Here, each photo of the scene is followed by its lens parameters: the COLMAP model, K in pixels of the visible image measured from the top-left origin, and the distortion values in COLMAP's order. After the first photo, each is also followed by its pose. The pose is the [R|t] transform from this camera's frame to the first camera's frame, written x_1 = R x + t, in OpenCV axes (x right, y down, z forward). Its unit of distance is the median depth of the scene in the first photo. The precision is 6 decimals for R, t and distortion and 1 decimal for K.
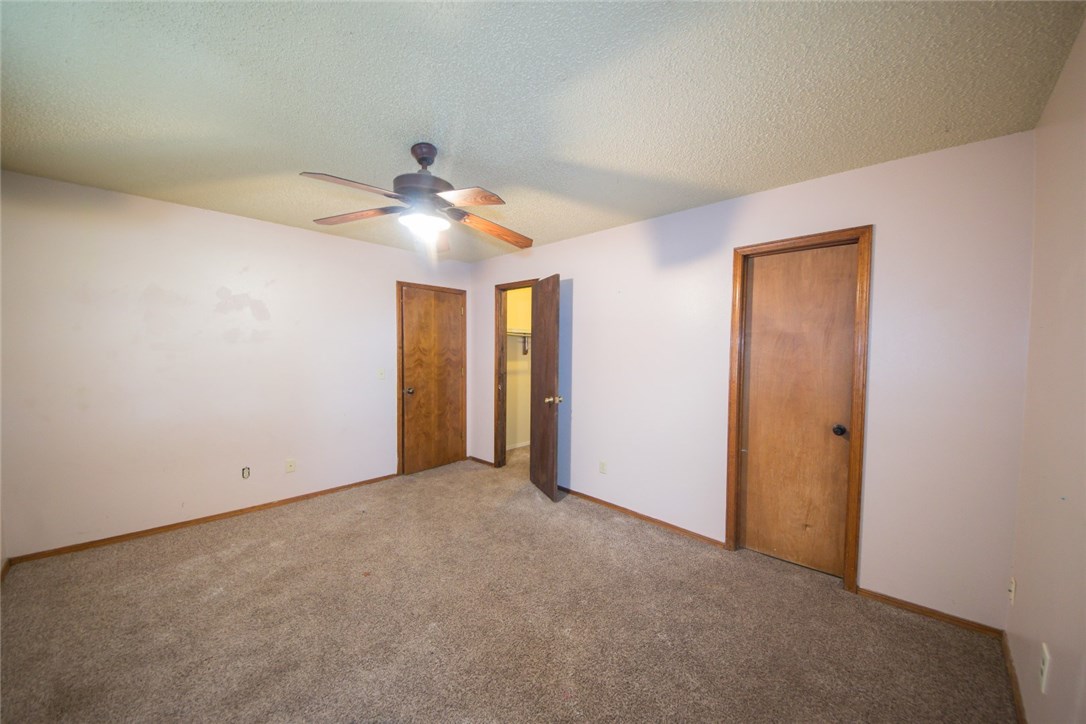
lens RADIAL K [[388.6, 0, 543.0], [0, 388.6, 362.0], [0, 0, 1]] dist [-0.000417, -0.005838]
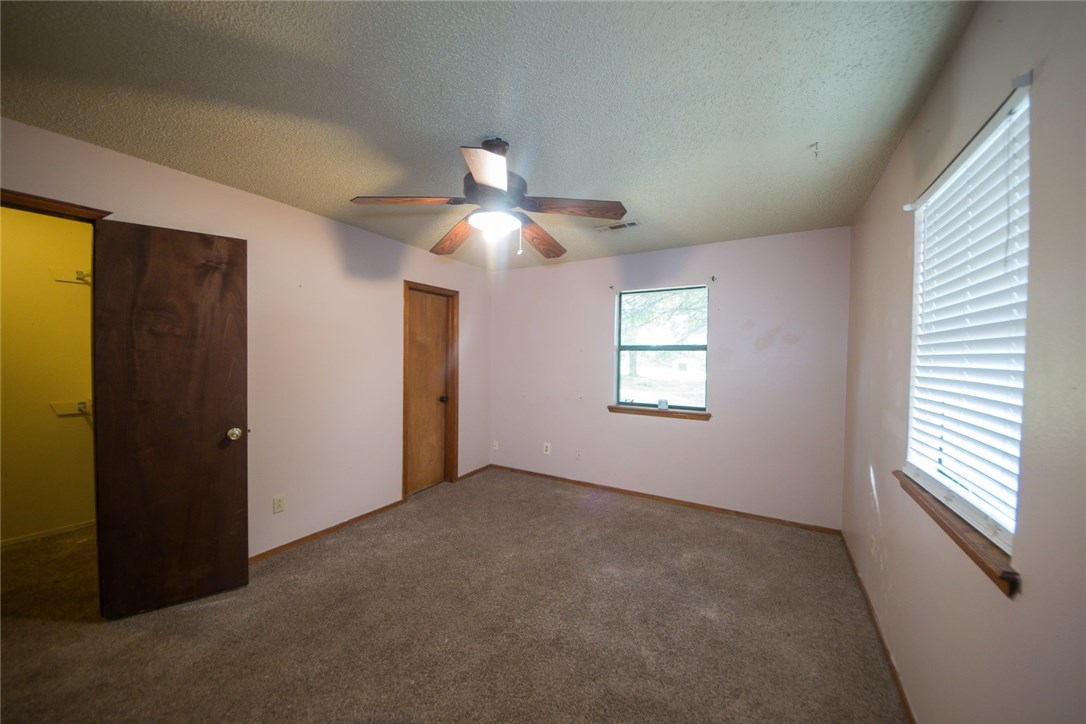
lens RADIAL K [[388.6, 0, 543.0], [0, 388.6, 362.0], [0, 0, 1]] dist [-0.000417, -0.005838]
pose [[-0.251834, -0.033235, 0.967200, -1.059565], [0.016788, 0.999110, 0.038702, -0.055659], [-0.967625, 0.025984, -0.251052, 0.974946]]
